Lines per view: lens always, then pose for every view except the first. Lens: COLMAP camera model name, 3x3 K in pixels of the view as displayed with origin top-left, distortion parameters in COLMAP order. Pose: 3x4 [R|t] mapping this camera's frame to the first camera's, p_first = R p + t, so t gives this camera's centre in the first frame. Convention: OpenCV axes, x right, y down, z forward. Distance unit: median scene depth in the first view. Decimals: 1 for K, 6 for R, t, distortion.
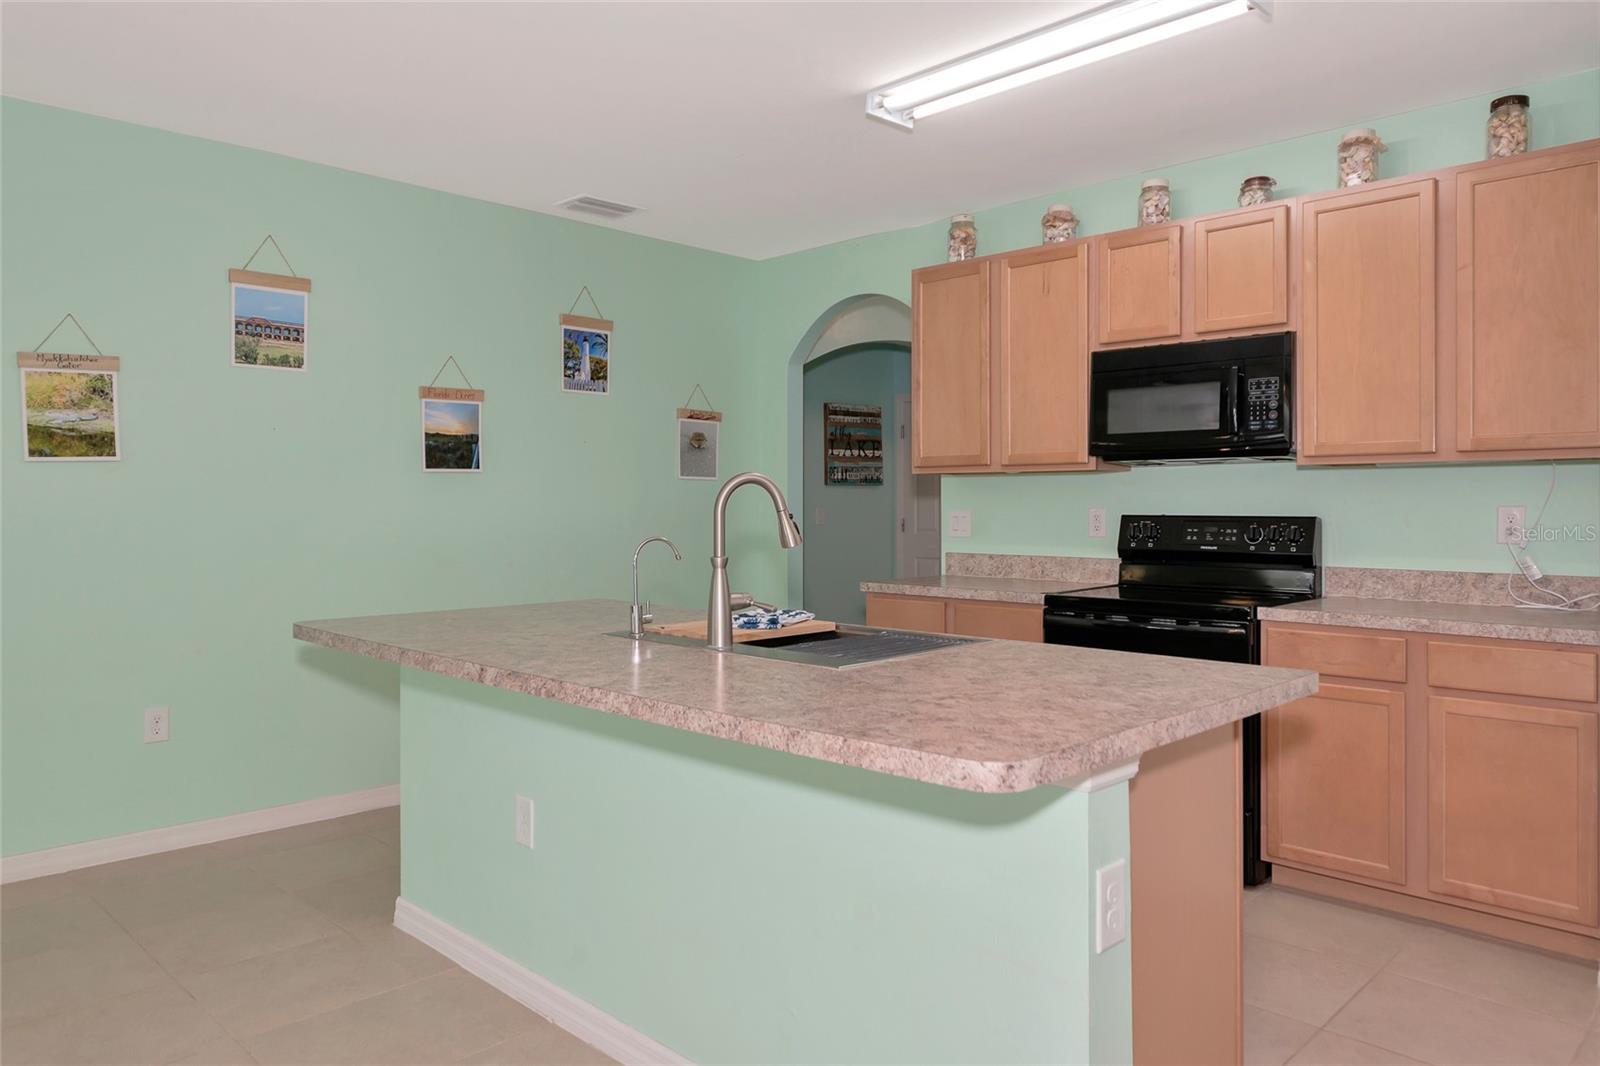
lens RADIAL K [[1106.4, 0, 800.2], [0, 1106.4, 520.8], [0, 0, 1]] dist [0.040319, 0.000405]
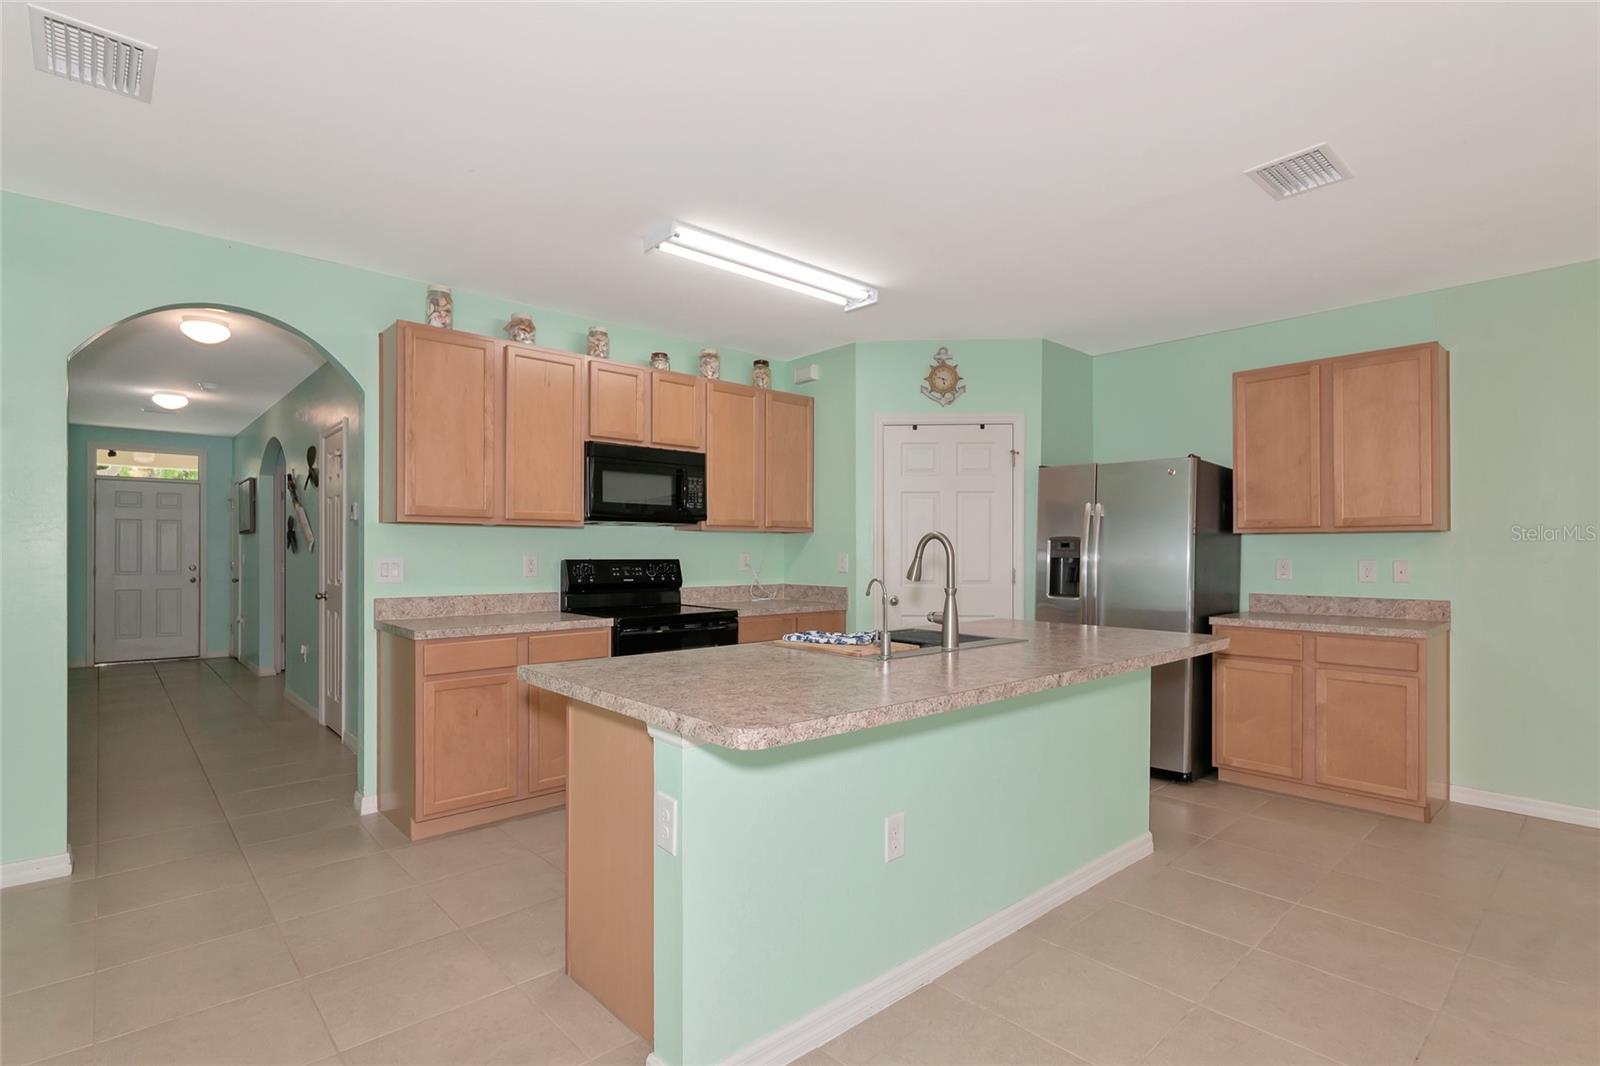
lens RADIAL K [[783.3, 0, 799.5], [0, 783.3, 547.6], [0, 0, 1]] dist [0.003140, 0.000033]
pose [[0.061186, 0.006022, 0.998108, -0.761062], [0.012646, 0.999897, -0.006808, -0.011169], [-0.998046, 0.013038, 0.061103, 0.765808]]
